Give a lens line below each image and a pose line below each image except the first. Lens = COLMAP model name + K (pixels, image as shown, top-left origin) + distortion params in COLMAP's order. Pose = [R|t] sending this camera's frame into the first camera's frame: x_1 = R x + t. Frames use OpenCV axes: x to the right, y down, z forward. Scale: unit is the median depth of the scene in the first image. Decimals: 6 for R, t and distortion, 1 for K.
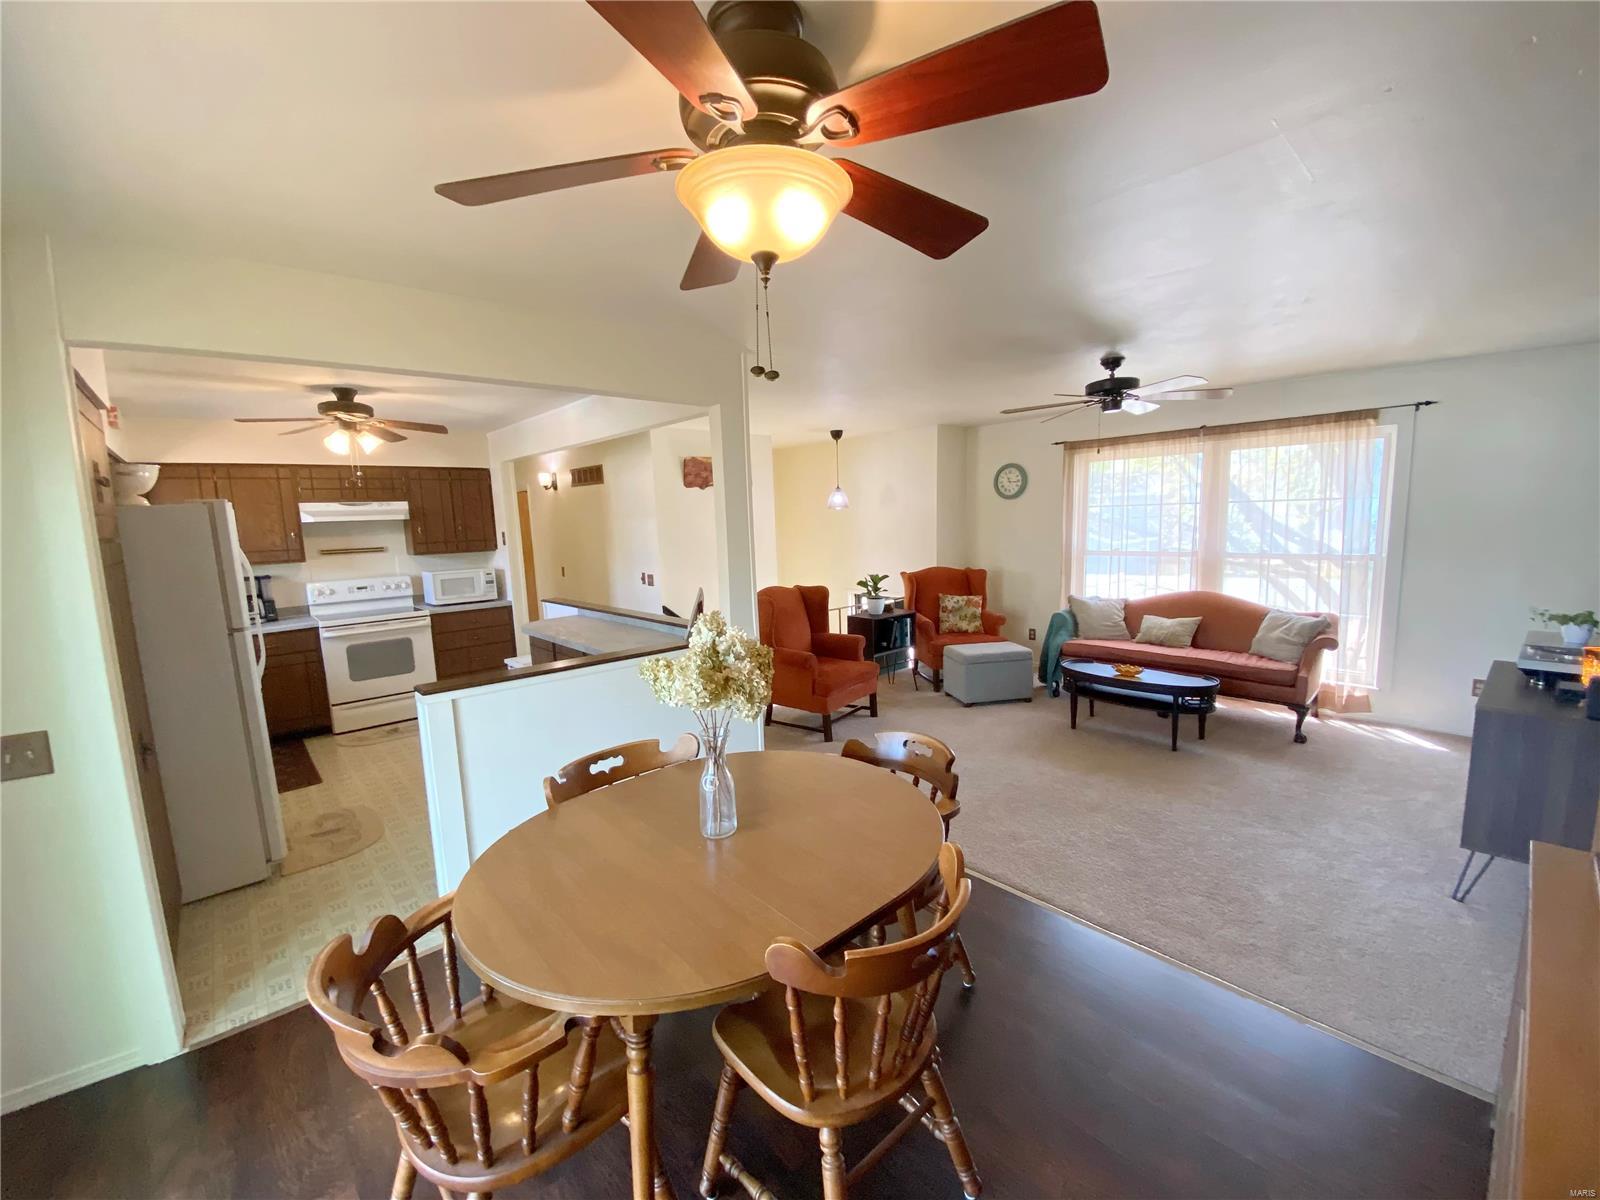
lens RADIAL K [[631.4, 0, 801.9], [0, 631.4, 605.4], [0, 0, 1]] dist [0.014696, -0.016432]
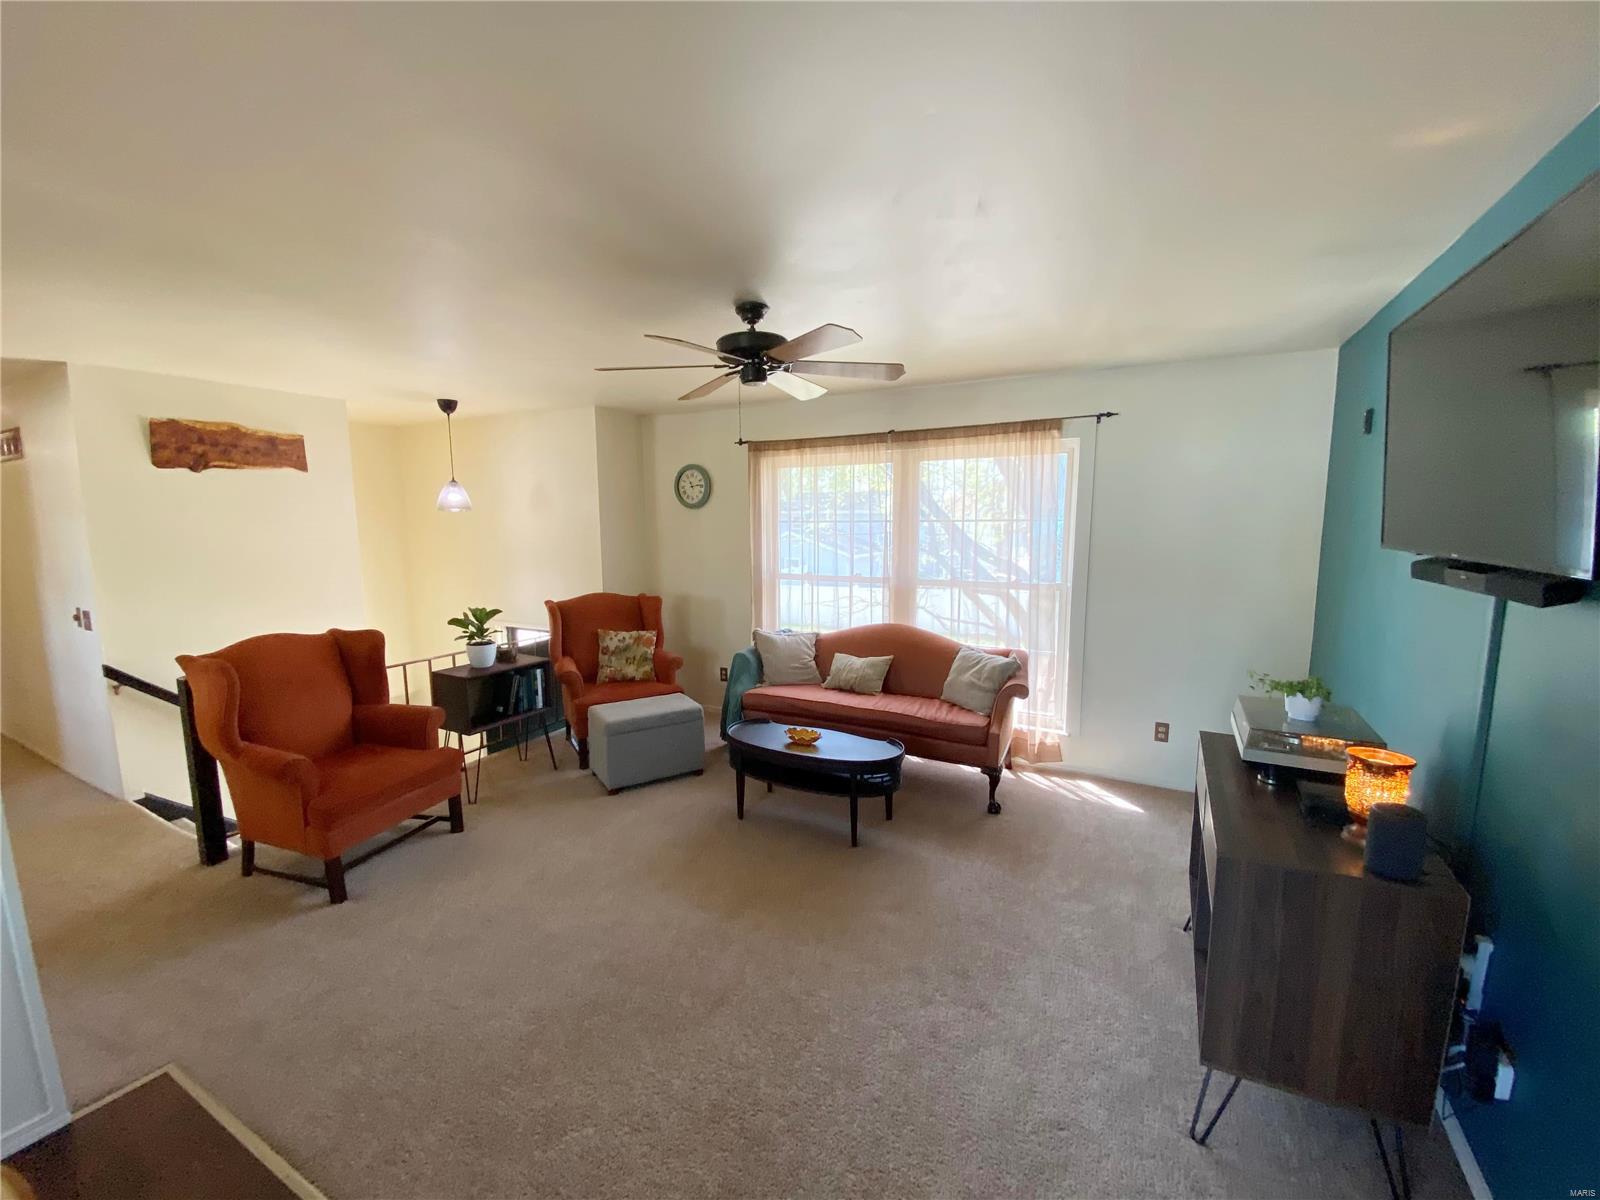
lens RADIAL K [[640.7, 0, 792.5], [0, 640.7, 609.4], [0, 0, 1]] dist [0.062189, -0.042307]
pose [[0.937772, -0.018074, 0.346781, 0.193813], [0.021611, 0.999746, -0.006336, -0.037716], [-0.346578, 0.013436, 0.937925, 0.226923]]
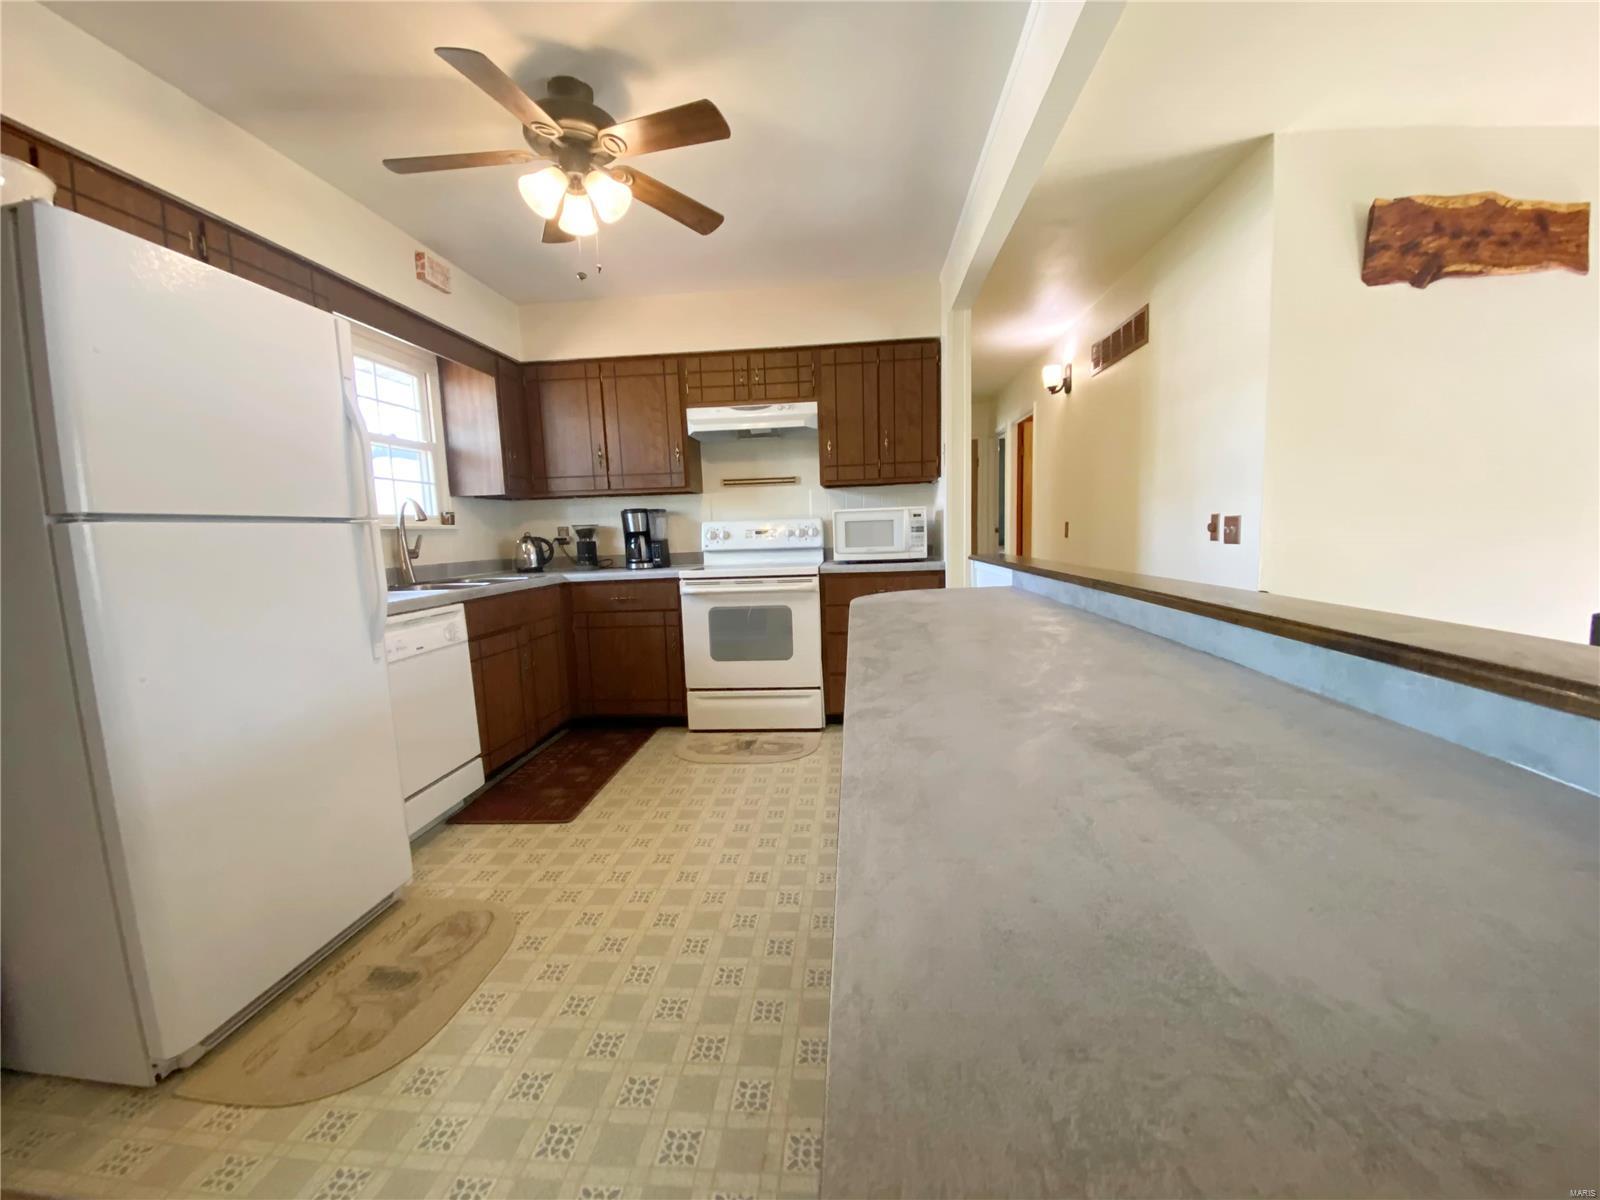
lens RADIAL K [[653.2, 0, 799.7], [0, 653.2, 610.4], [0, 0, 1]] dist [0.016904, -0.019052]
pose [[0.677964, 0.097047, -0.728661, -0.125796], [-0.089181, 0.994784, 0.049514, 0.020878], [0.729666, 0.031414, 0.683082, 0.558449]]
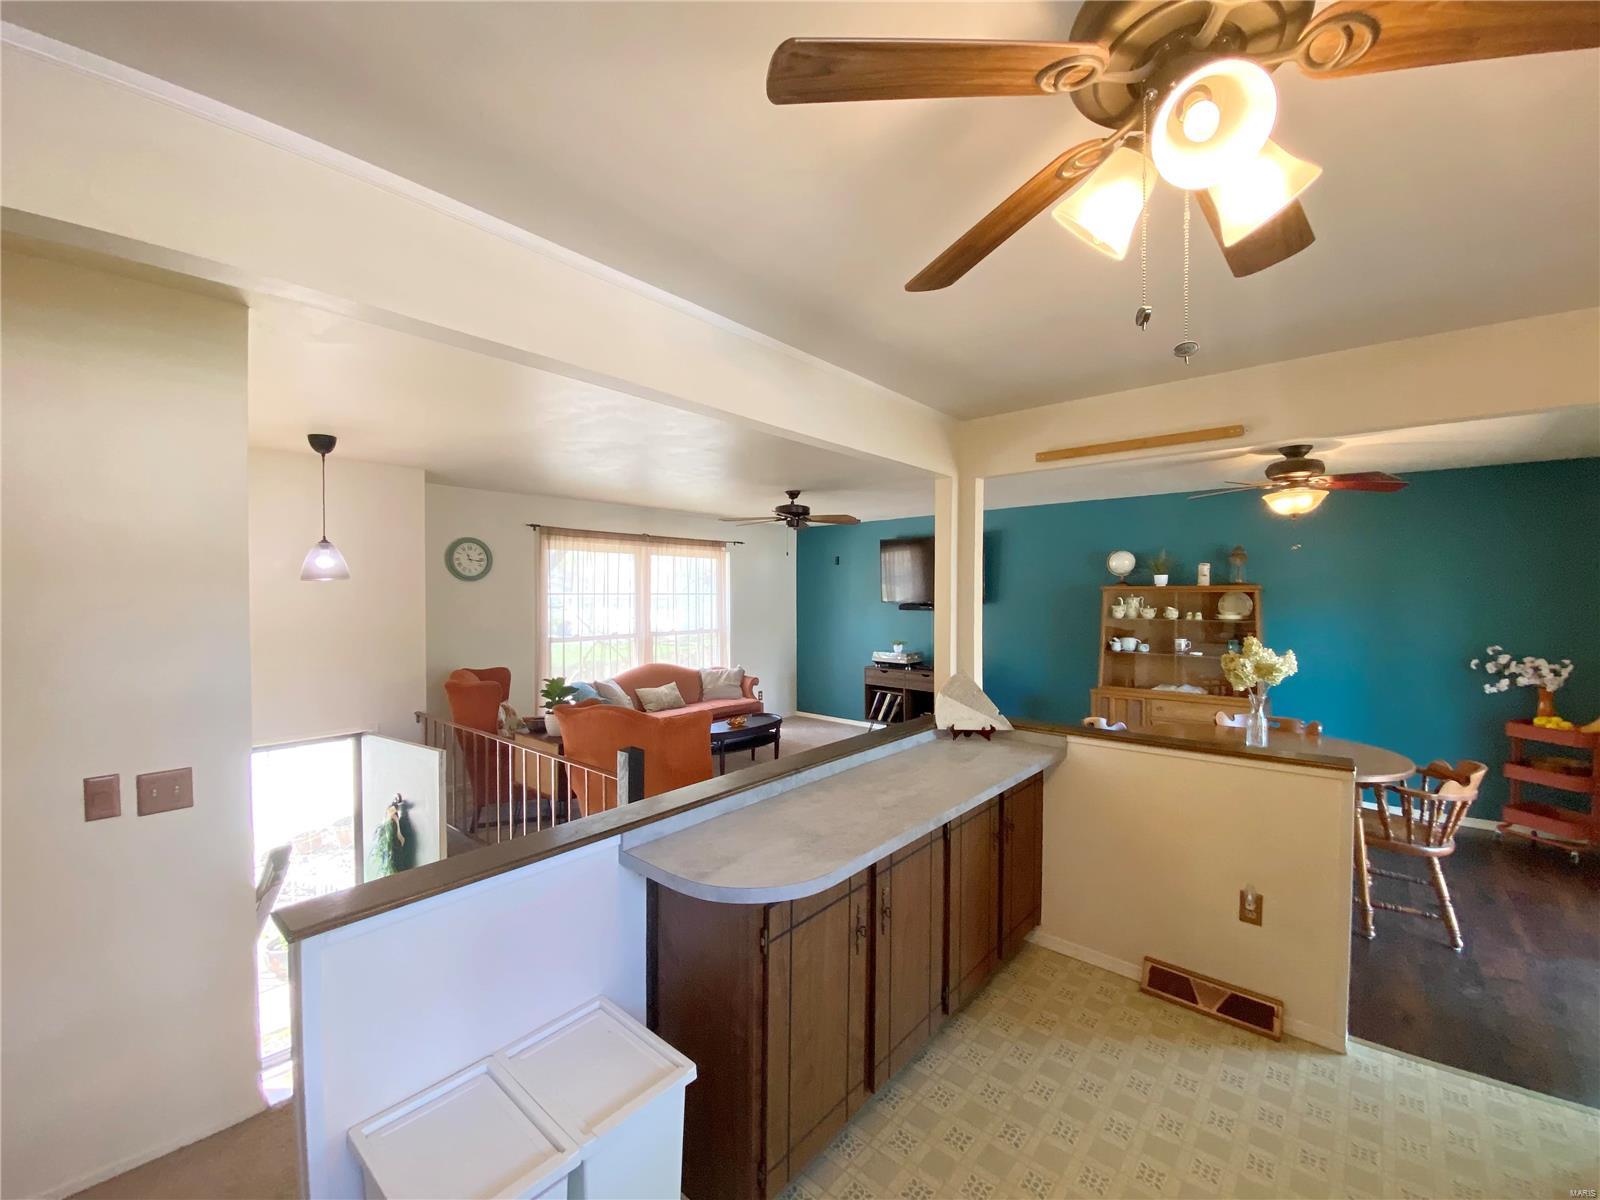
lens RADIAL K [[645.2, 0, 804.2], [0, 645.2, 608.1], [0, 0, 1]] dist [0.025760, -0.022666]
pose [[-0.129959, 0.010126, 0.991468, -0.659934], [0.140454, 0.990052, 0.008299, -0.097515], [-0.981521, 0.140334, -0.130088, 0.839541]]
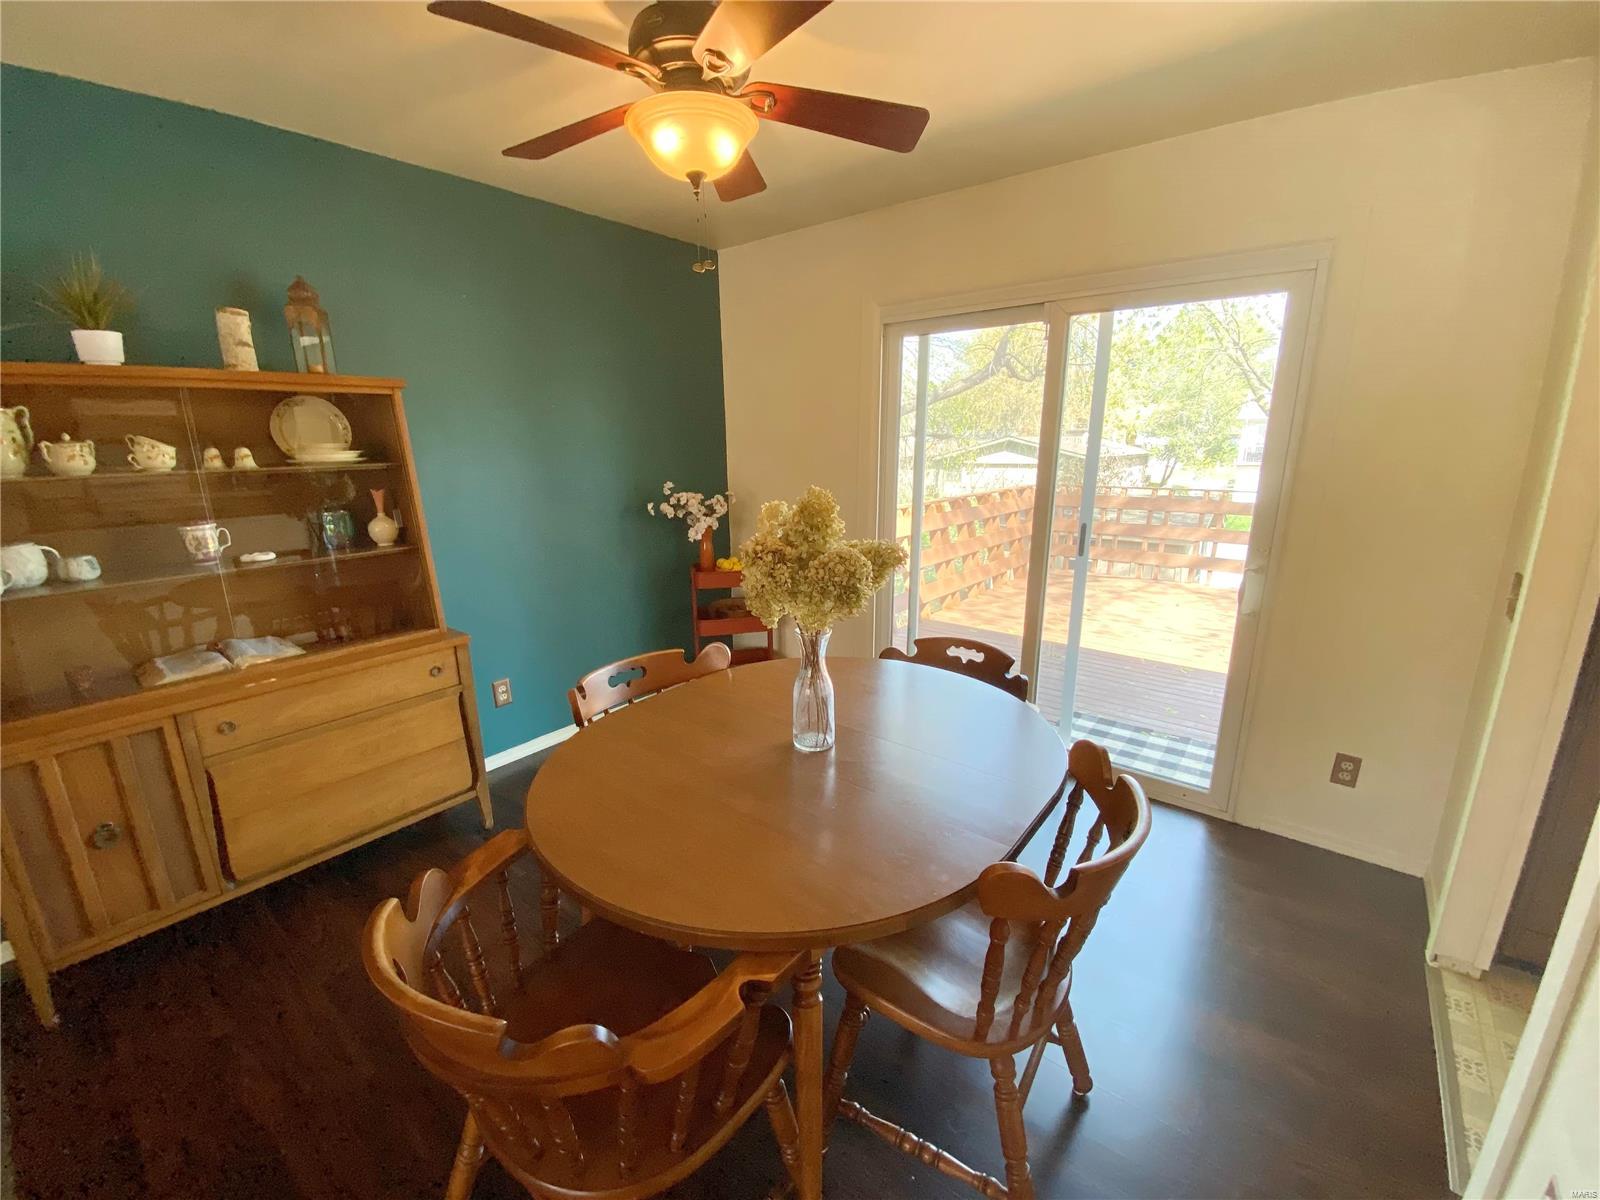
lens RADIAL K [[653.2, 0, 799.7], [0, 653.2, 610.4], [0, 0, 1]] dist [0.016904, -0.019052]
pose [[-0.985097, 0.081186, -0.151632, 0.003636], [0.016900, 0.923011, 0.384403, -0.050413], [0.171166, 0.376112, -0.910627, 0.547202]]
